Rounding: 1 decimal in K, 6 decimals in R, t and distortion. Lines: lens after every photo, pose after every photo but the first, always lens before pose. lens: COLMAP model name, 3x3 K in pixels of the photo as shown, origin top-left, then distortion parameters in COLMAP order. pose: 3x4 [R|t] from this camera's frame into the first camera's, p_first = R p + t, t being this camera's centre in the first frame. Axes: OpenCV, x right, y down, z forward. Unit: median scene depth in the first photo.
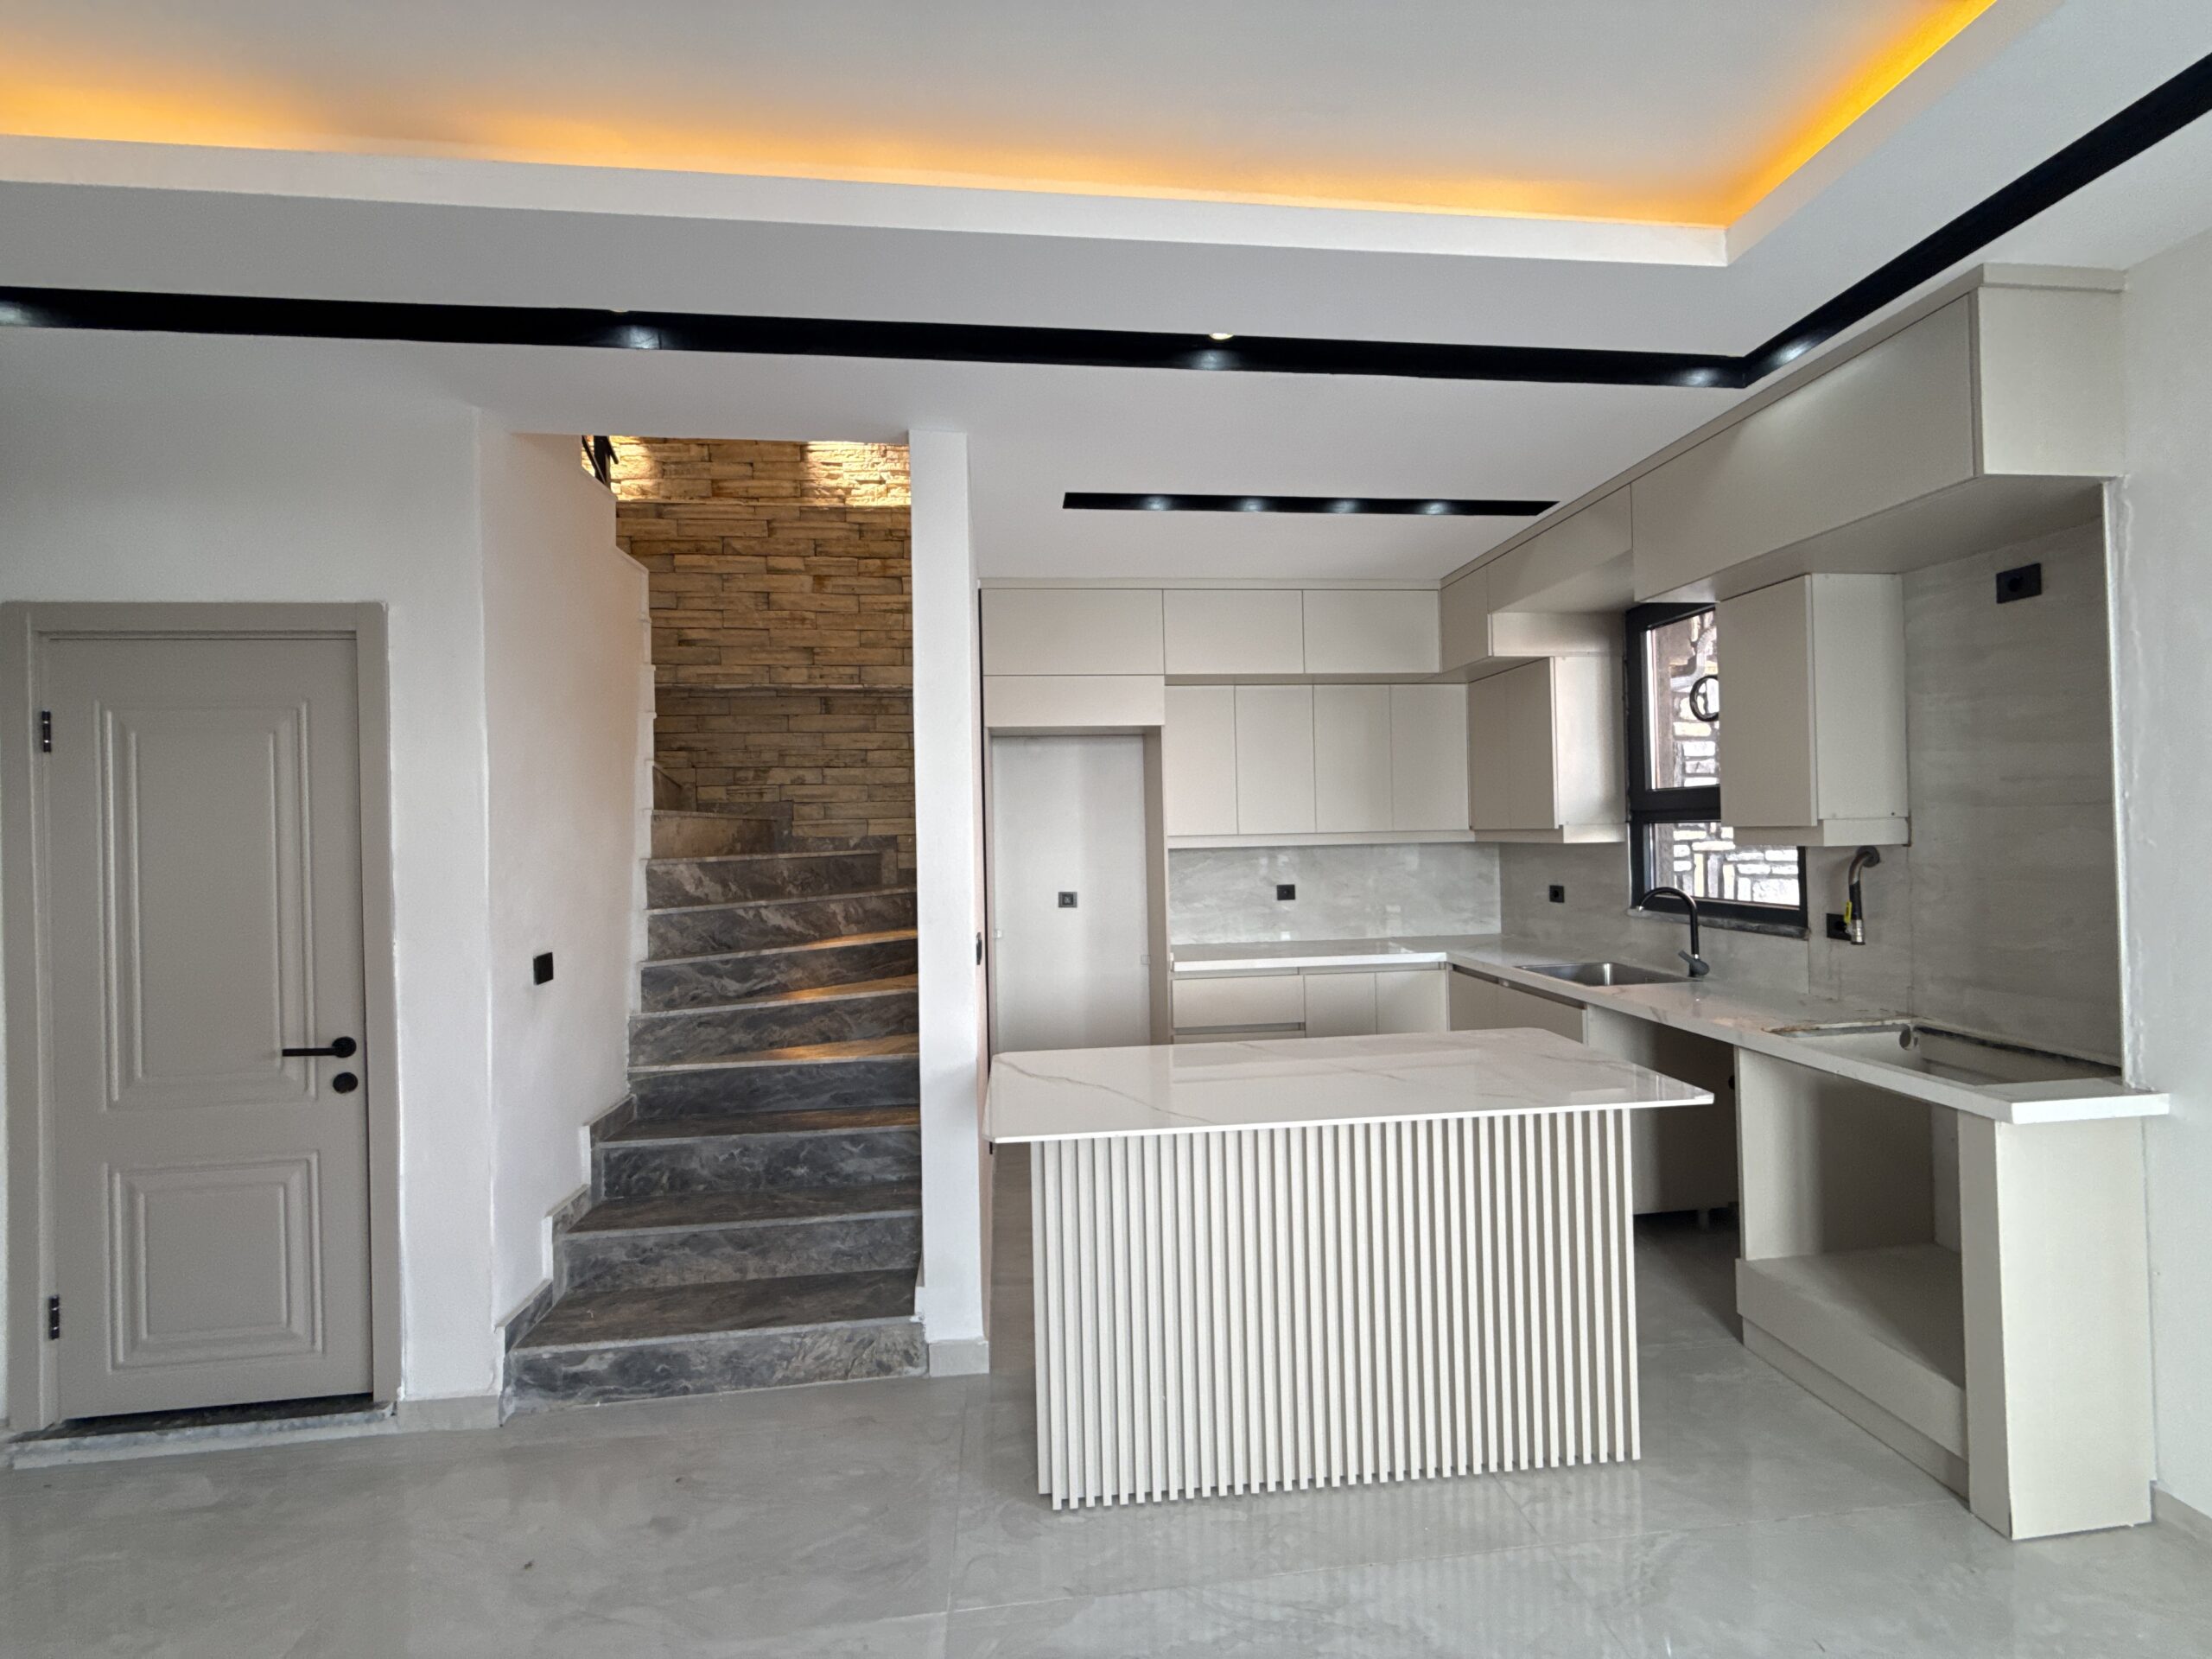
lens RADIAL K [[880.1, 0, 1104.2], [0, 880.1, 825.7], [0, 0, 1]] dist [0.000053, 0.000311]
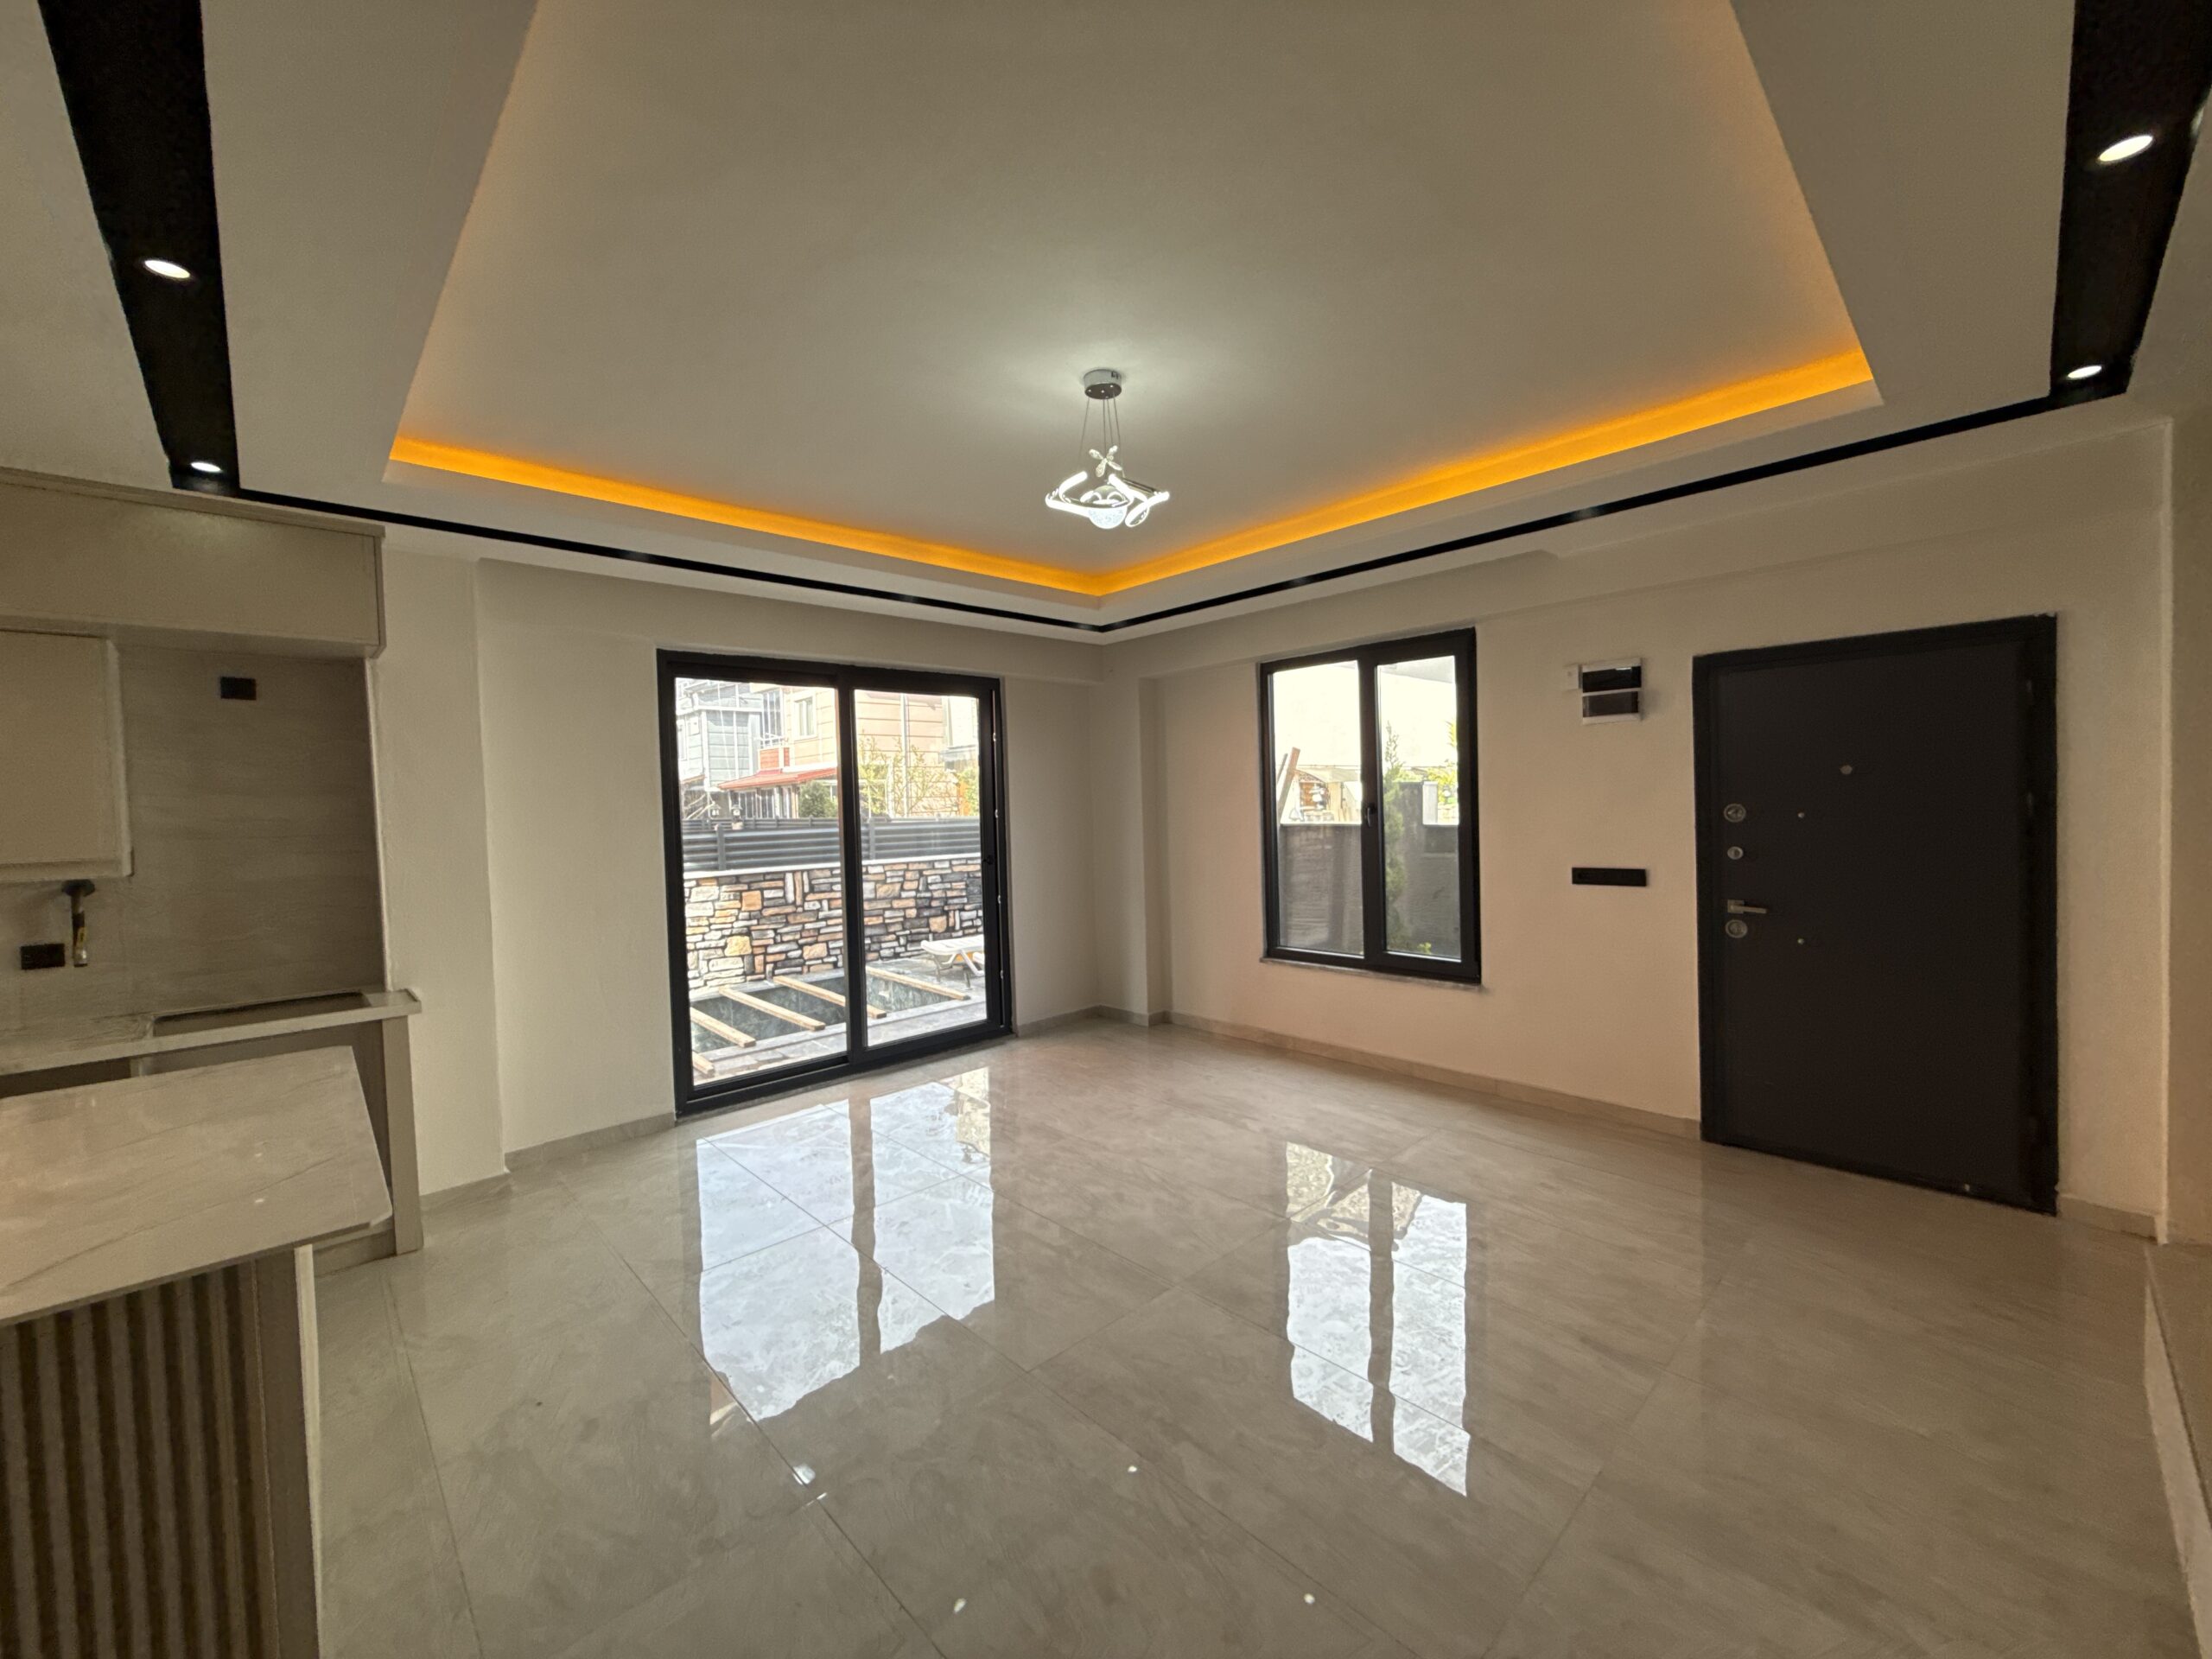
lens RADIAL K [[880.1, 0, 1105.3], [0, 880.1, 842.6], [0, 0, 1]] dist [0.000053, 0.000311]
pose [[-0.600997, 0.002070, 0.799249, -0.952051], [0.036679, 0.999015, 0.024993, -0.004327], [-0.798410, 0.044337, -0.600480, 0.722156]]
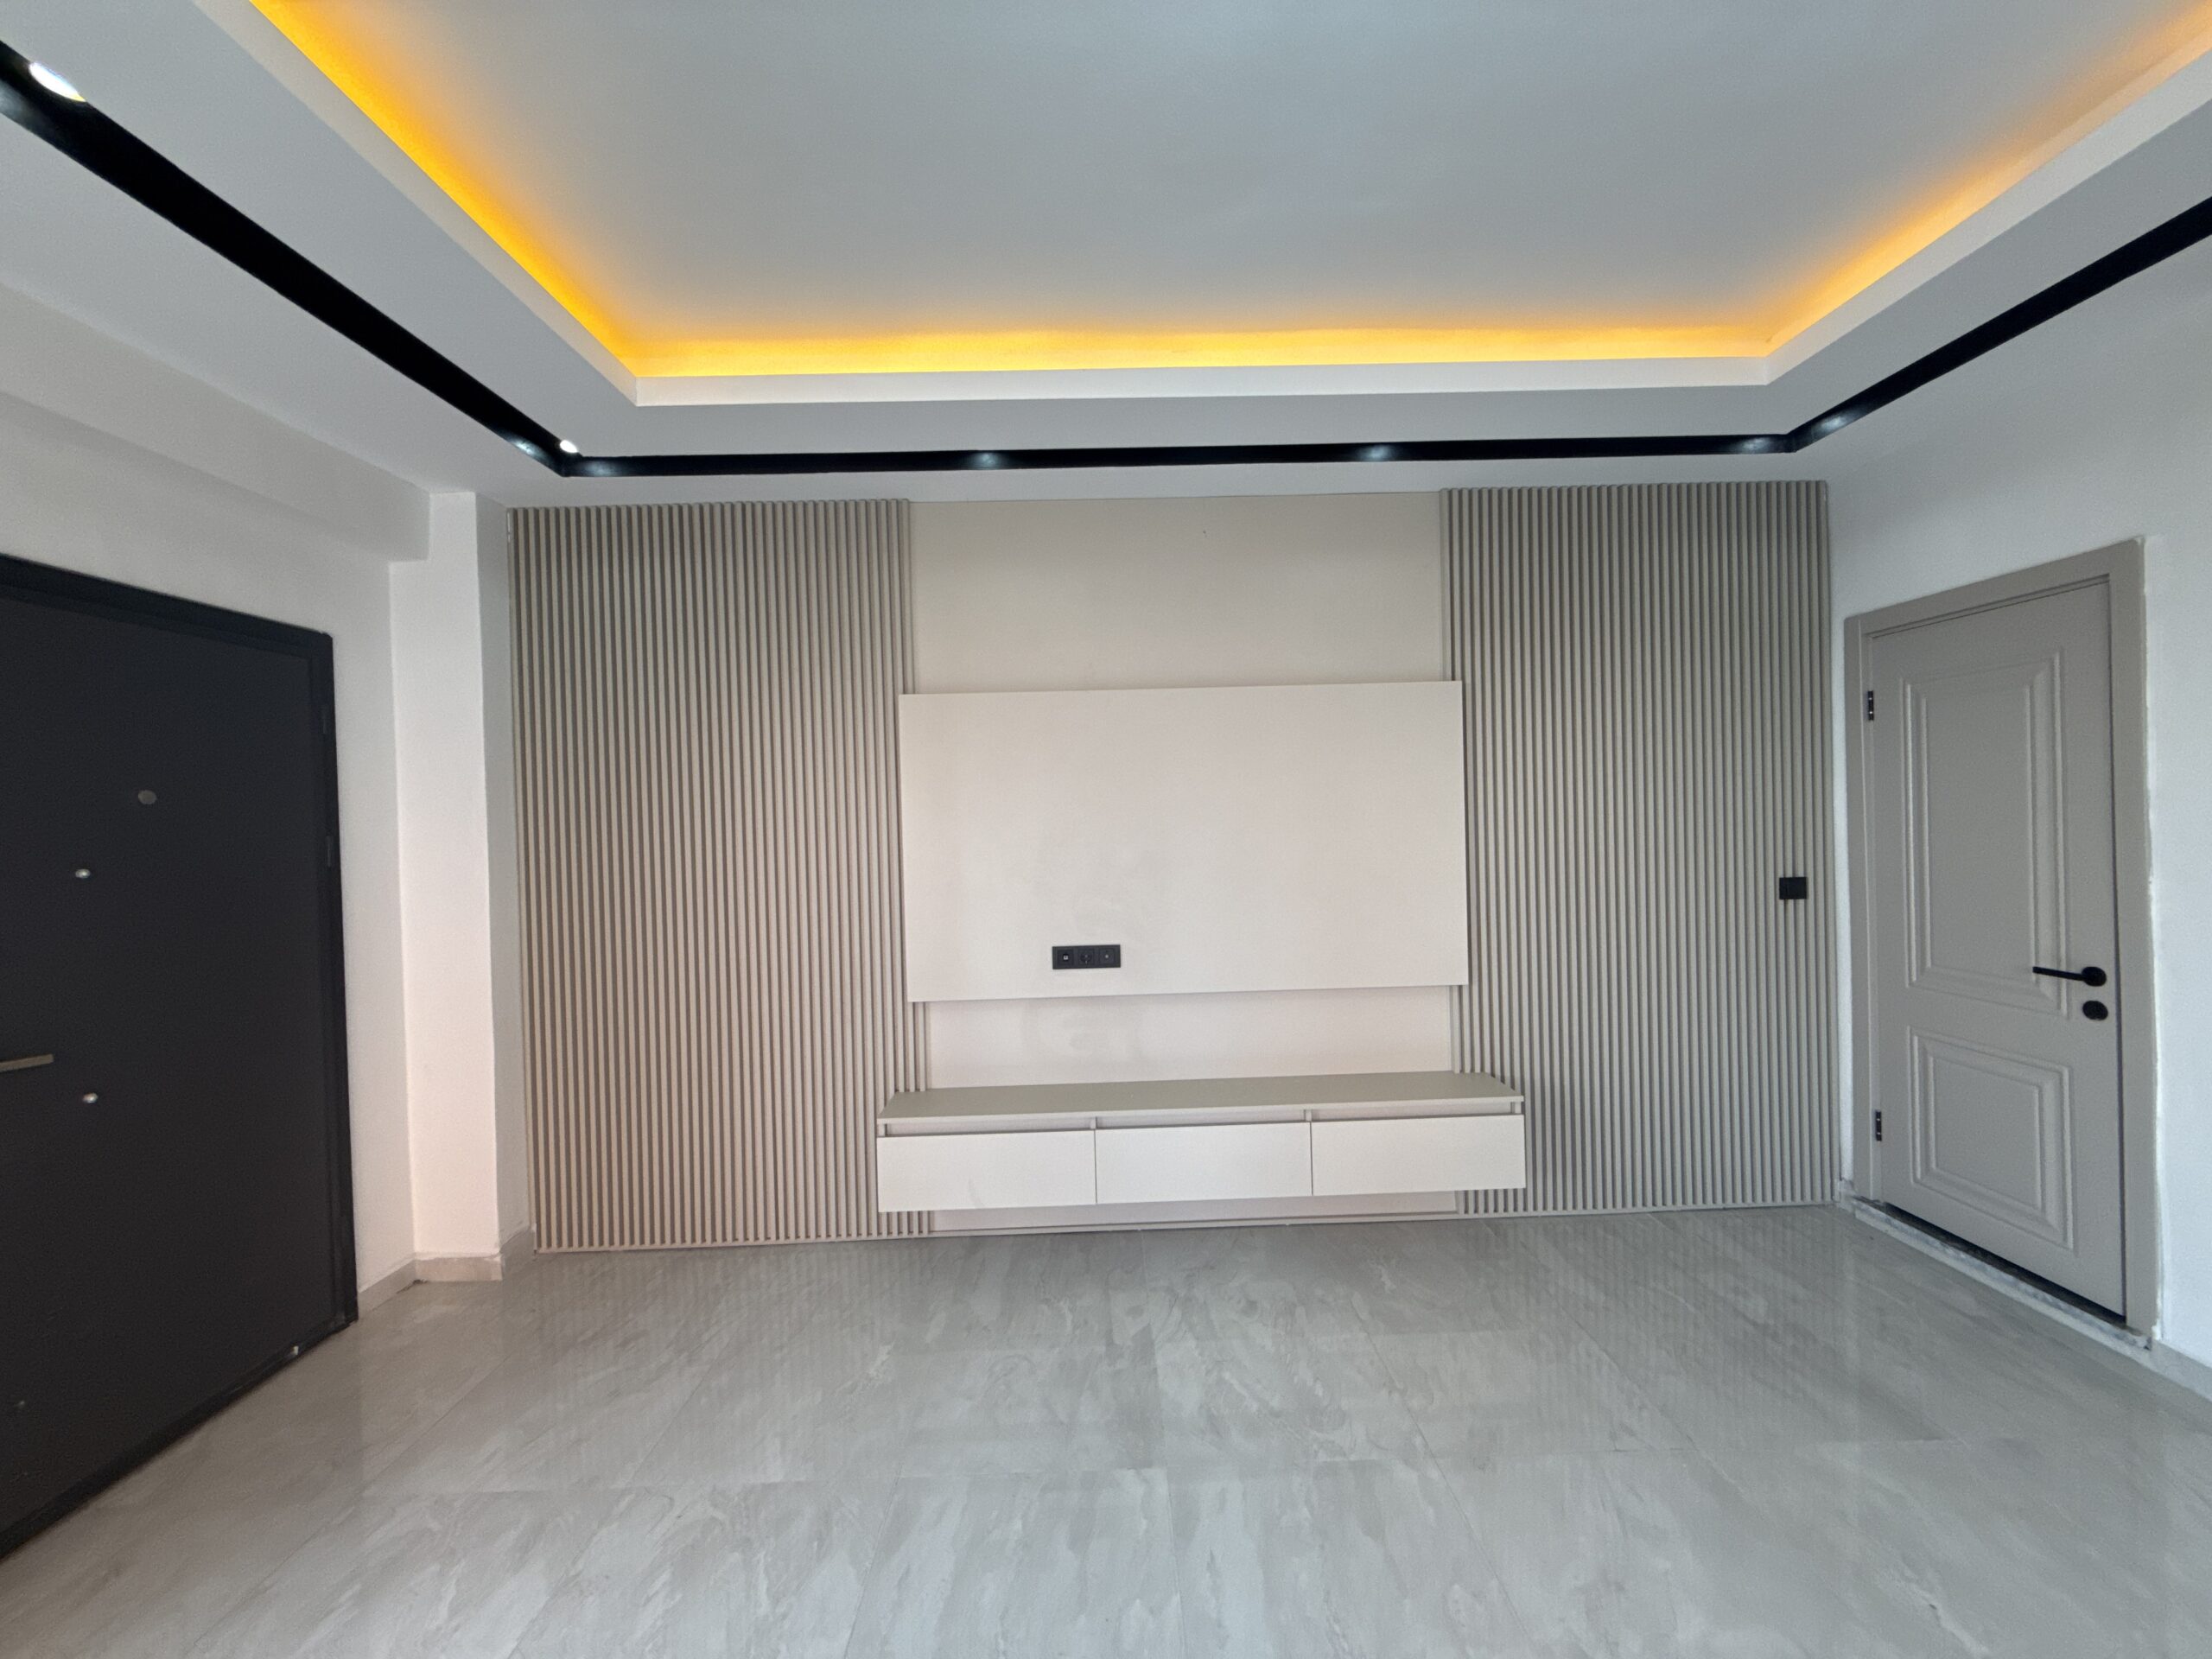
lens RADIAL K [[880.1, 0, 1103.2], [0, 880.1, 826.5], [0, 0, 1]] dist [0.000053, 0.000311]
pose [[-0.092005, 0.030336, -0.995296, 0.275484], [0.037399, 0.998936, 0.026990, 0.000323], [0.995056, -0.034740, -0.093042, -0.071053]]
